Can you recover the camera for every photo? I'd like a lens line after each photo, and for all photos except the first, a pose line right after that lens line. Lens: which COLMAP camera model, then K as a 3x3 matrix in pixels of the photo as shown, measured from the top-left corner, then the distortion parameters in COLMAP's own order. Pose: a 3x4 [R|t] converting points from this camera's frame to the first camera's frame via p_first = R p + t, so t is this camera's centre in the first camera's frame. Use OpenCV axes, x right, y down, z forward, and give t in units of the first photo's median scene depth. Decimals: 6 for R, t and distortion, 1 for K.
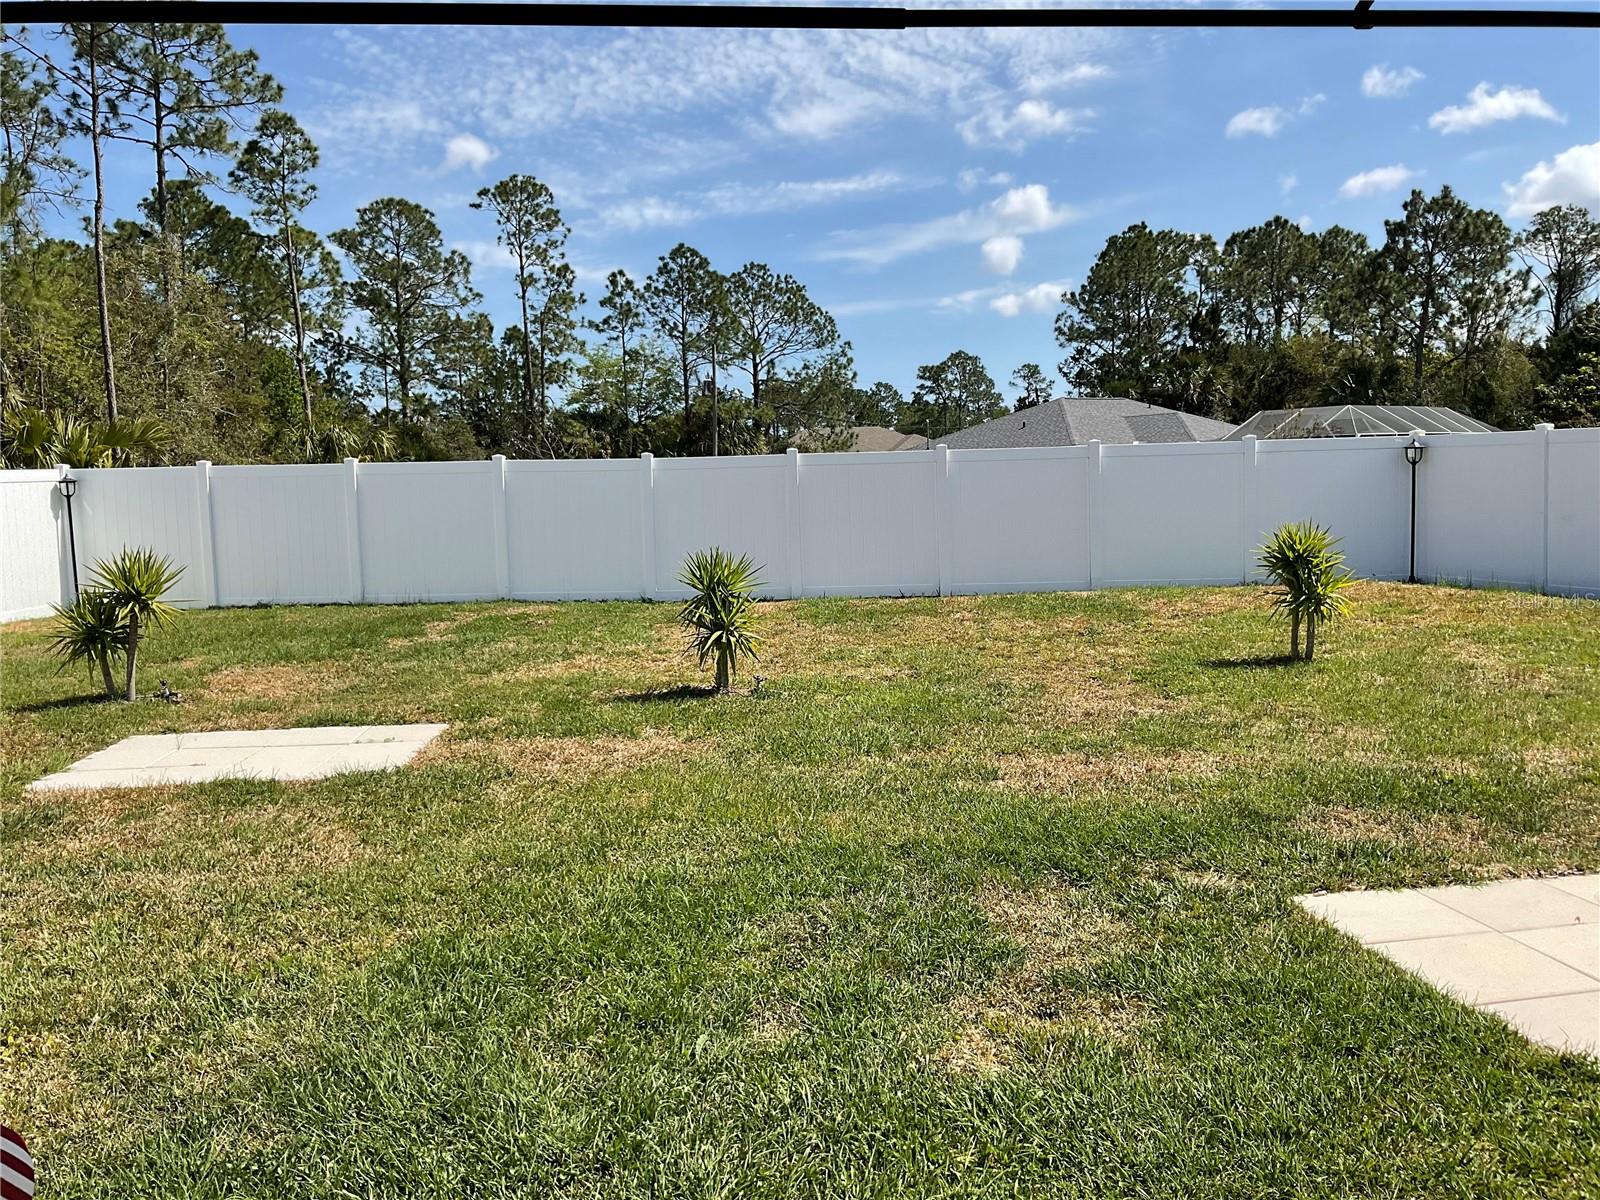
lens RADIAL K [[1385.1, 0, 809.0], [0, 1385.1, 591.4], [0, 0, 1]] dist [-0.031467, -0.010894]
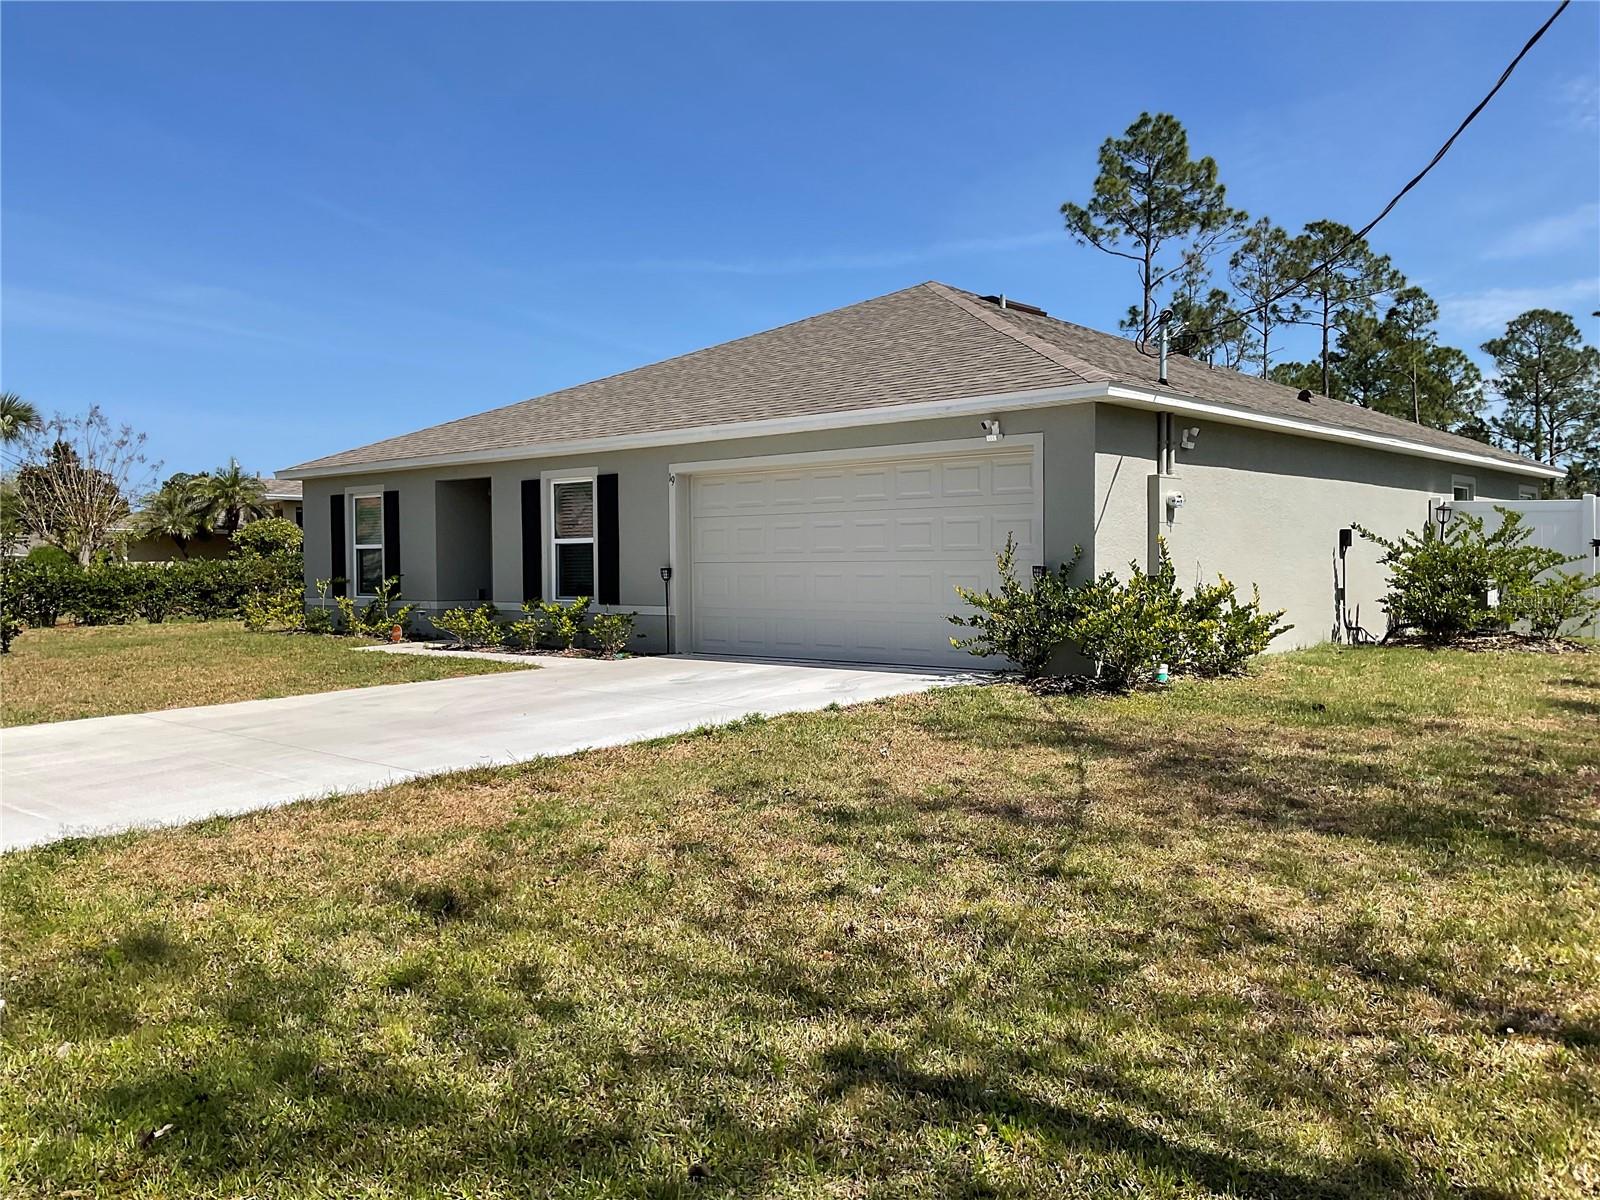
lens RADIAL K [[1340.2, 0, 805.7], [0, 1340.2, 607.2], [0, 0, 1]] dist [0.065930, -0.121849]
pose [[0.648360, 0.034710, -0.760542, 0.226966], [-0.056090, 0.998423, -0.002251, 0.025487], [0.759265, 0.044118, 0.649285, -0.309737]]
